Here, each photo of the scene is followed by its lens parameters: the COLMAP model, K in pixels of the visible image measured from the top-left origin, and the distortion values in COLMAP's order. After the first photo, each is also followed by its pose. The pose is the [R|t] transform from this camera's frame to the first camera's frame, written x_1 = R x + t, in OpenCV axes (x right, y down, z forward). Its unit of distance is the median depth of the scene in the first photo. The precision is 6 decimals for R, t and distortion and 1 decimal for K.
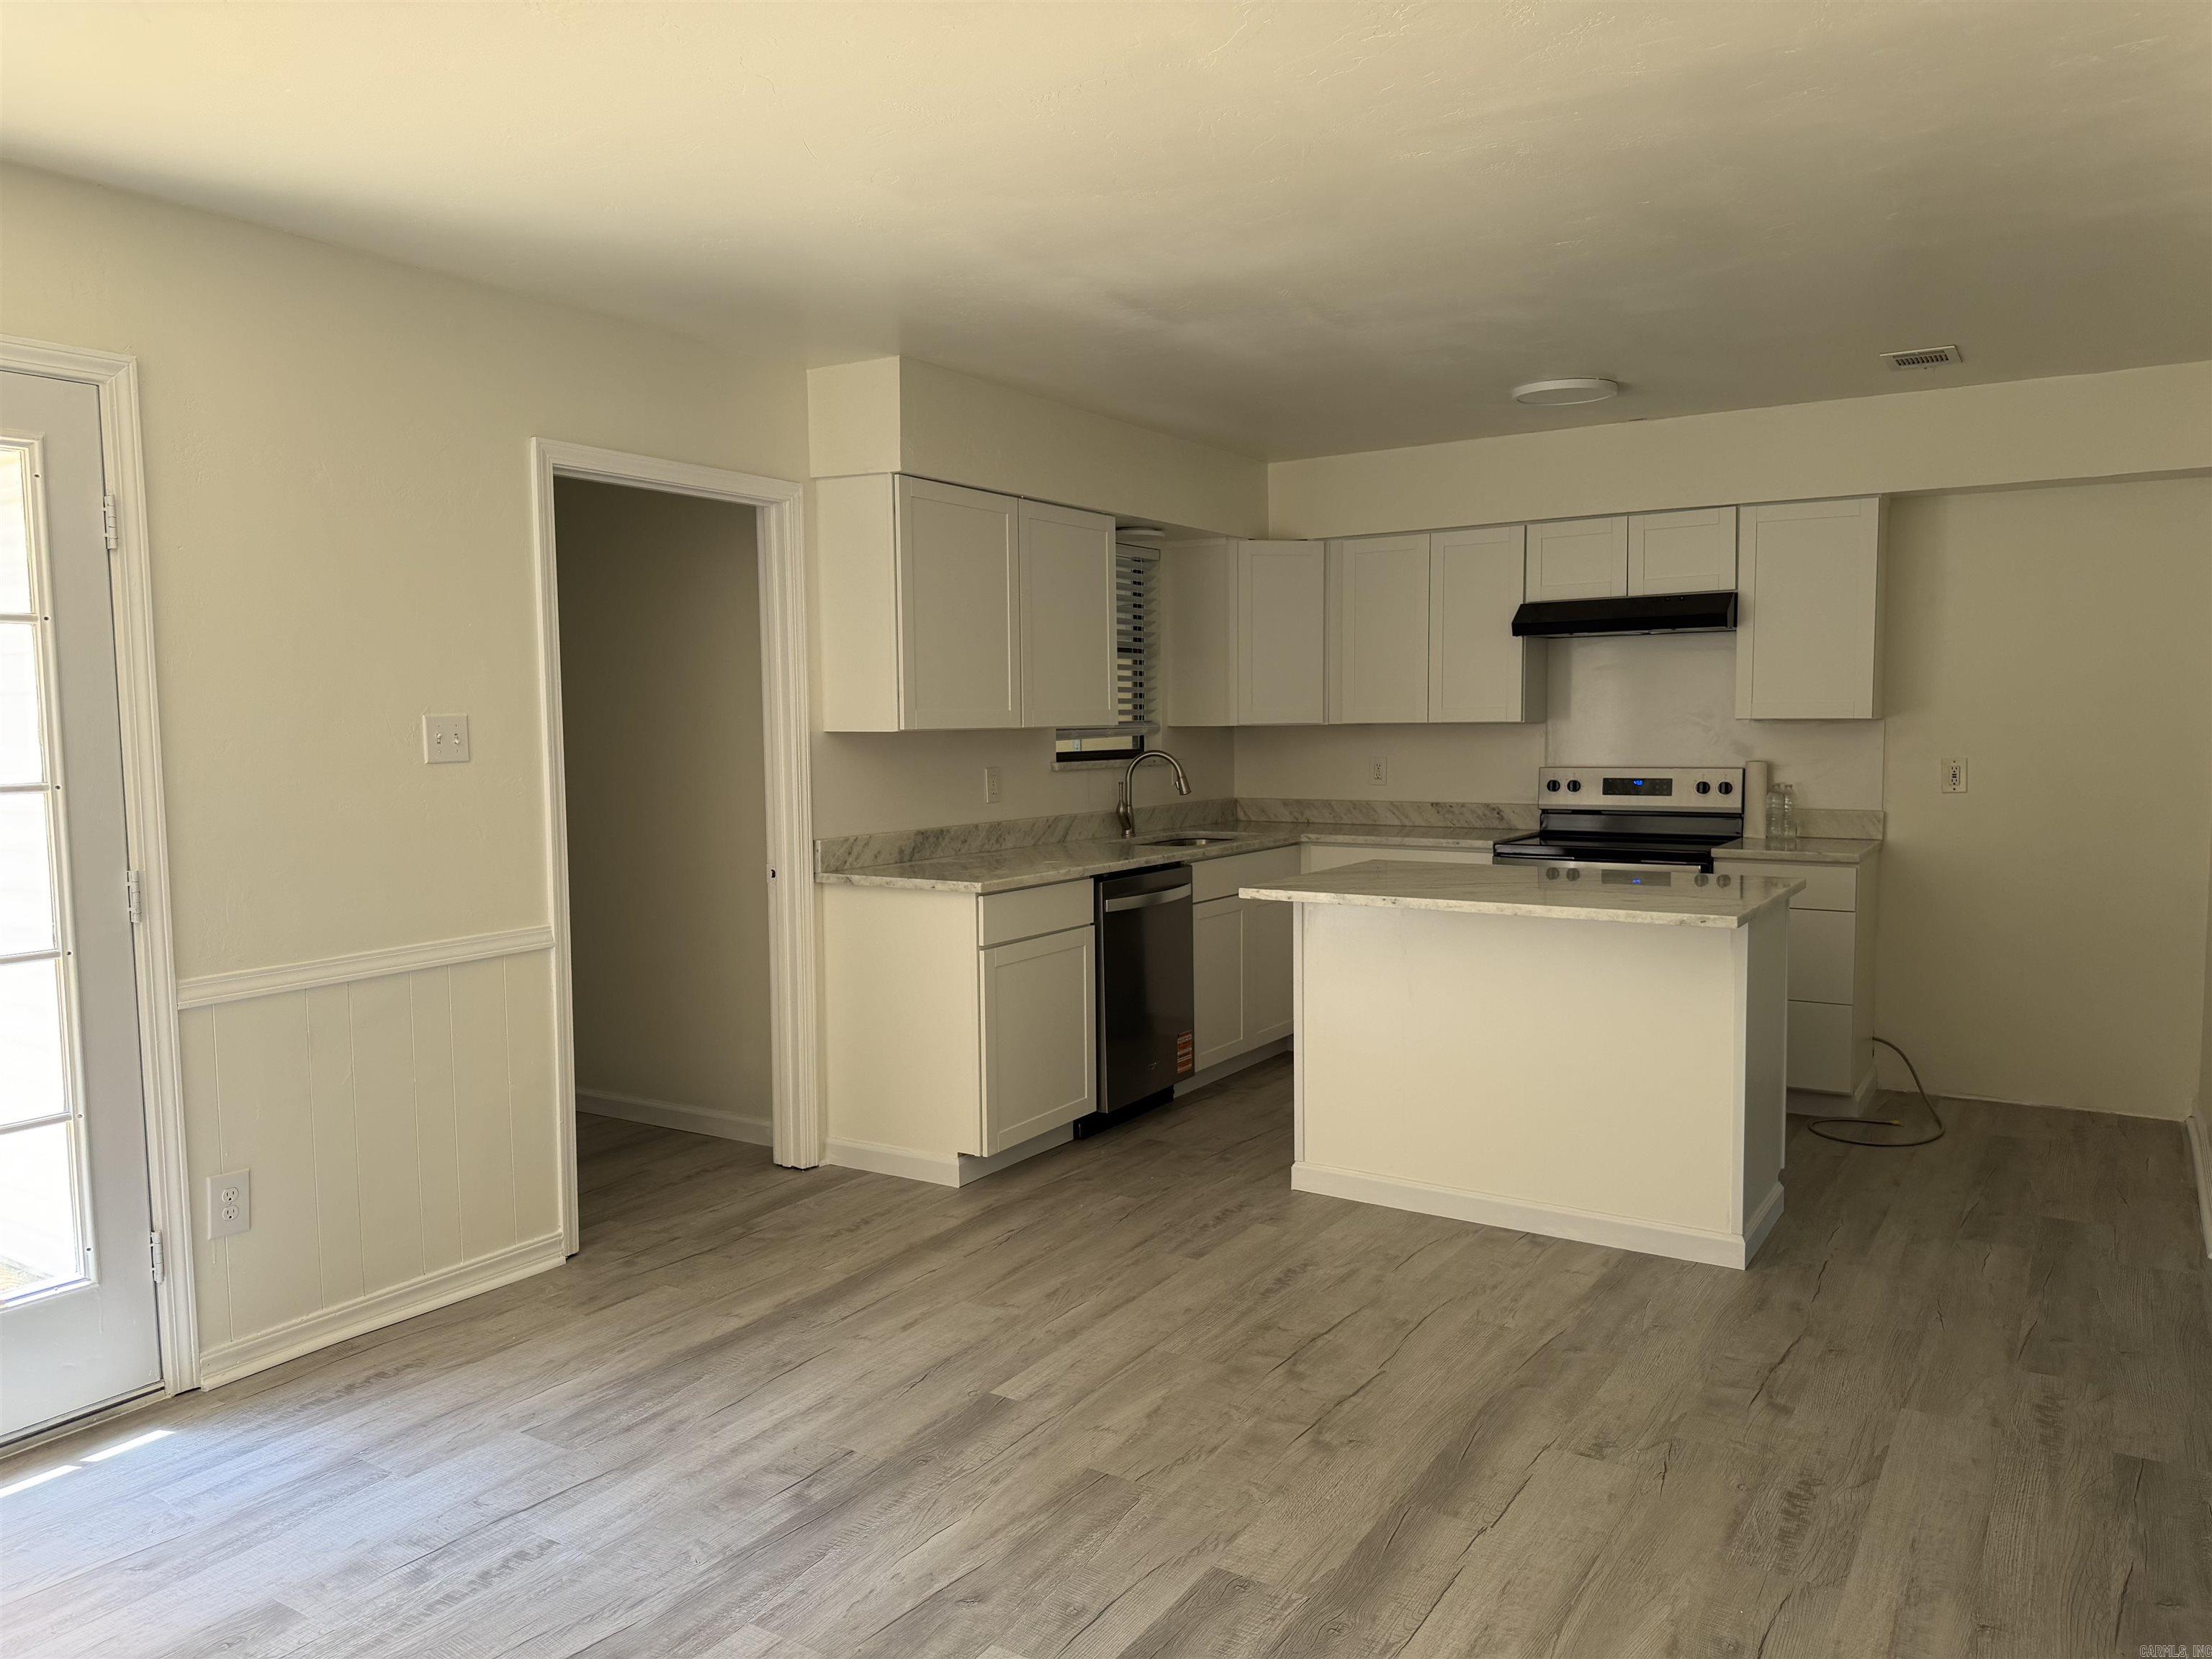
lens RADIAL K [[1563.0, 0, 1109.4], [0, 1563.0, 832.9], [0, 0, 1]] dist [0.063226, -0.066395]
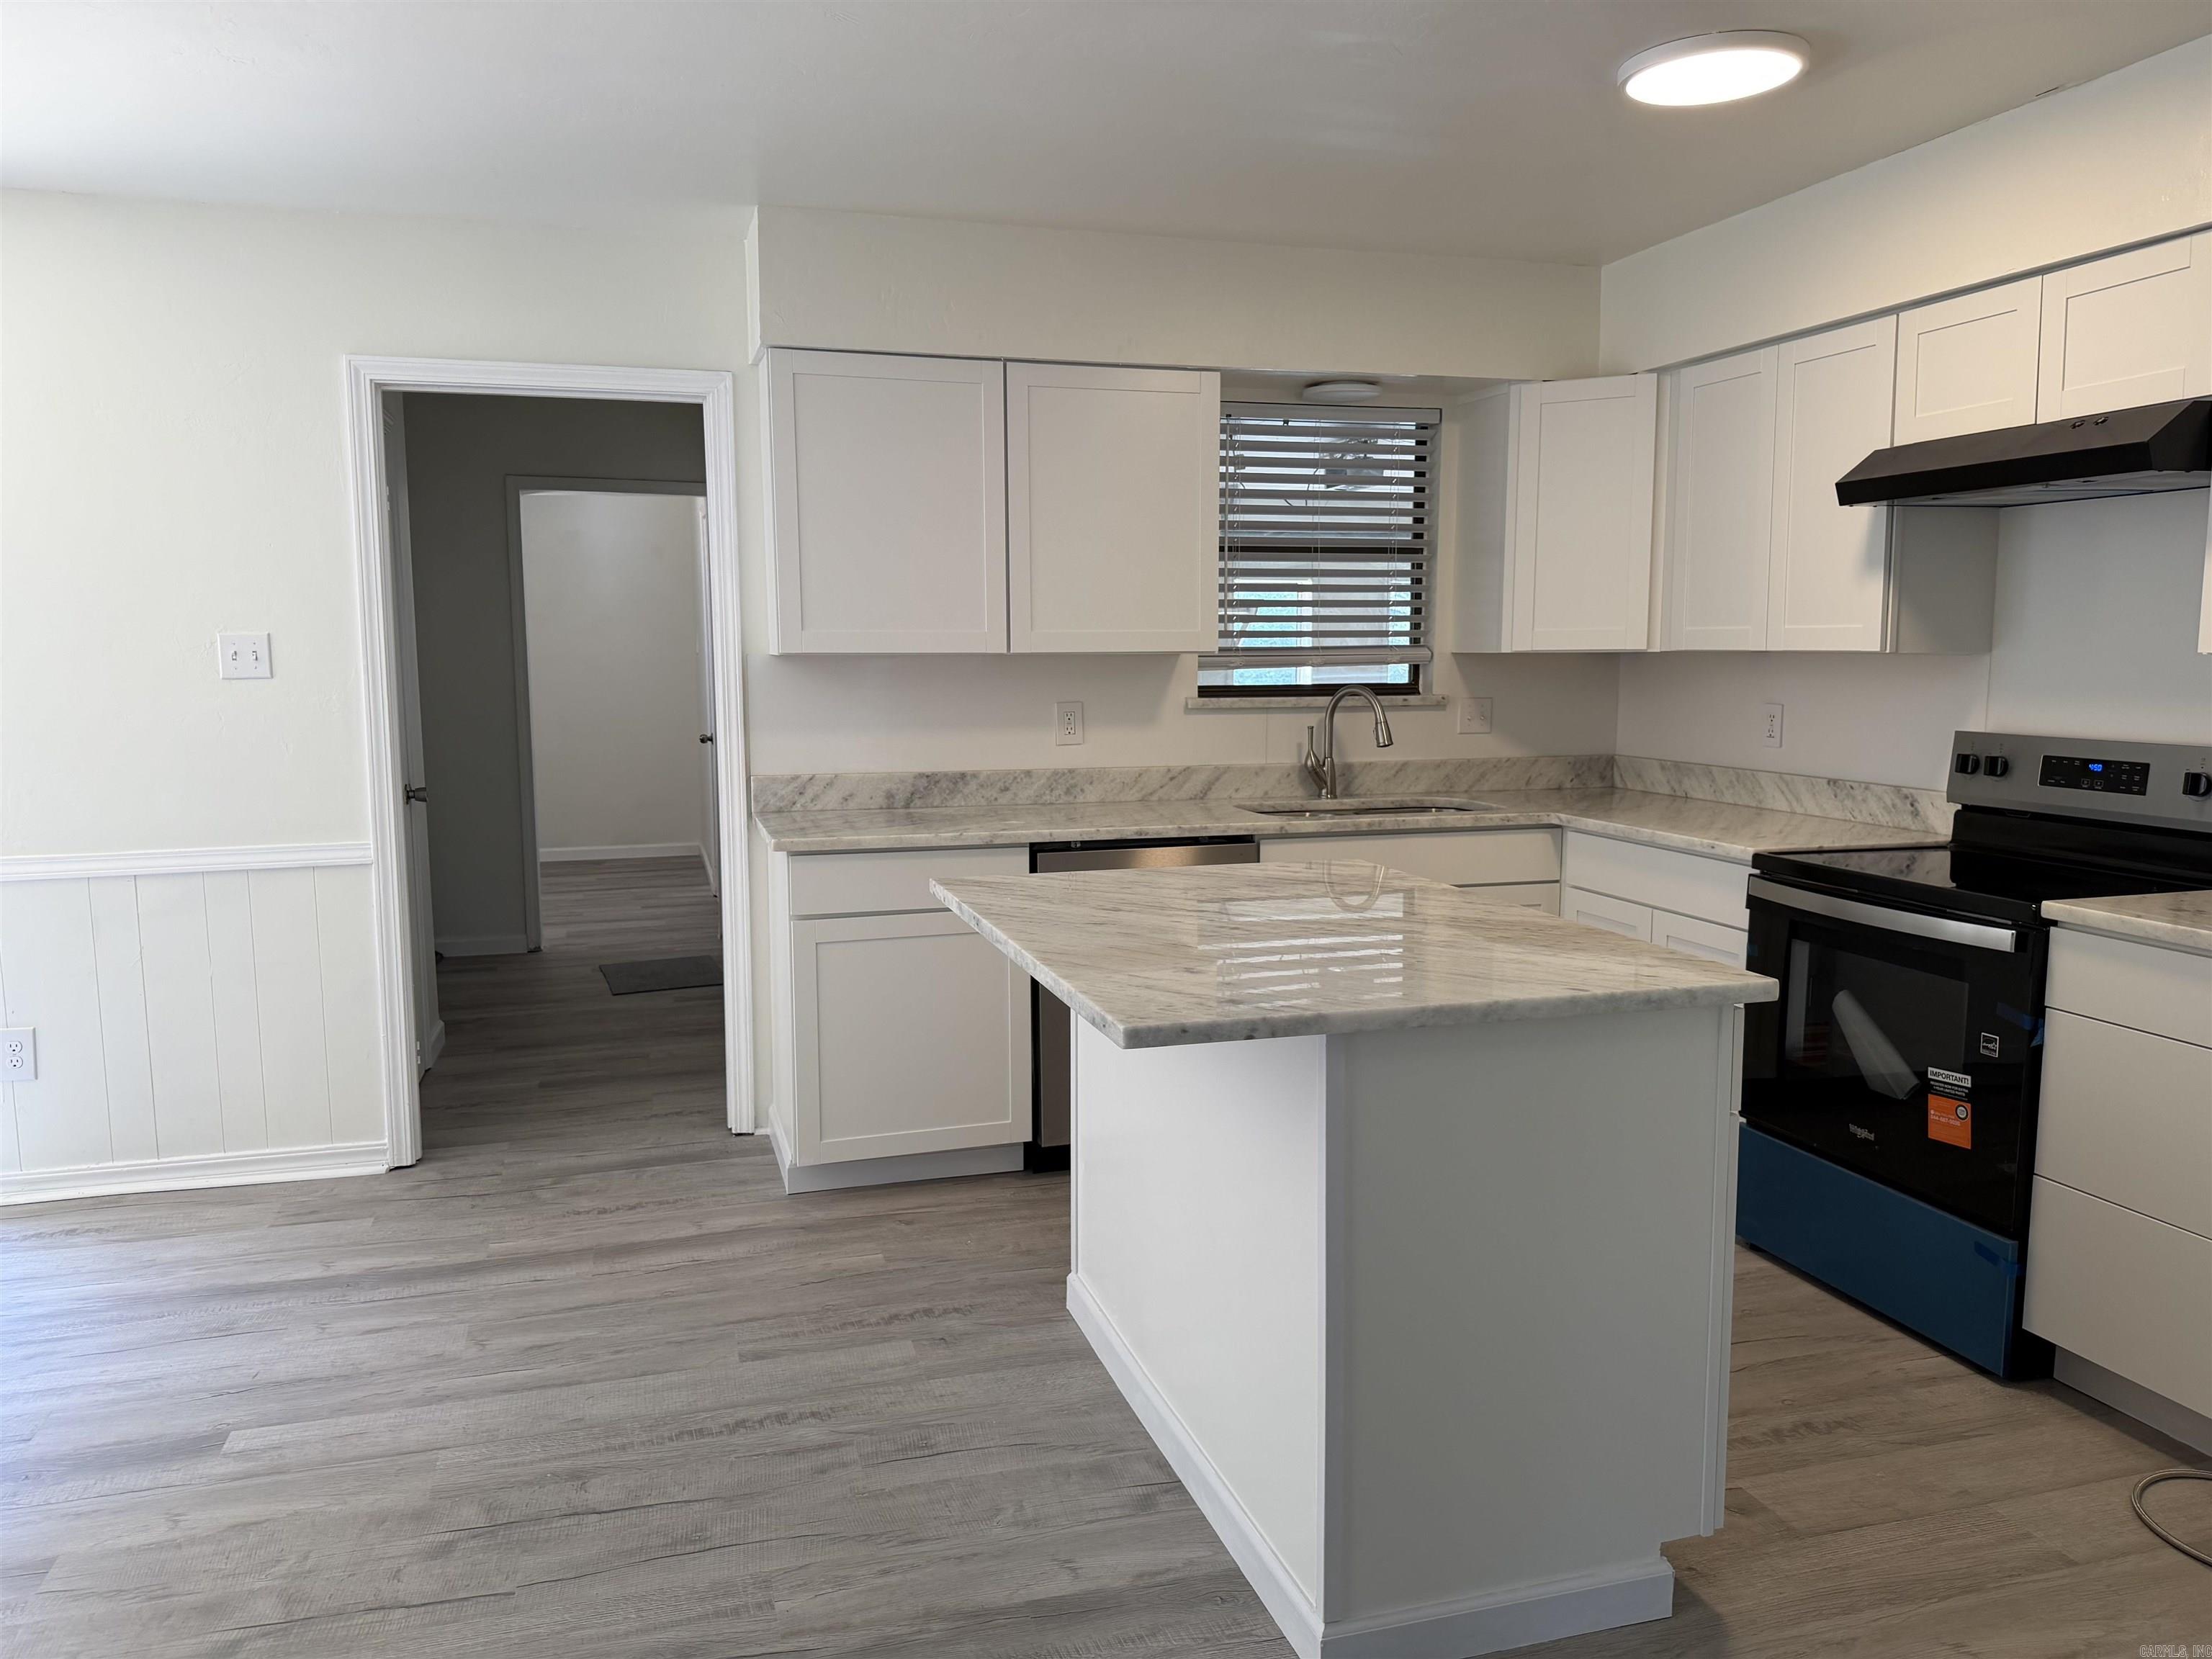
lens RADIAL K [[1566.3, 0, 1077.1], [0, 1566.3, 824.2], [0, 0, 1]] dist [0.094029, -0.134826]
pose [[0.749298, 0.083689, -0.656924, 0.511195], [-0.053338, 0.996387, 0.066096, -0.035194], [0.660081, -0.014486, 0.751054, 0.416863]]
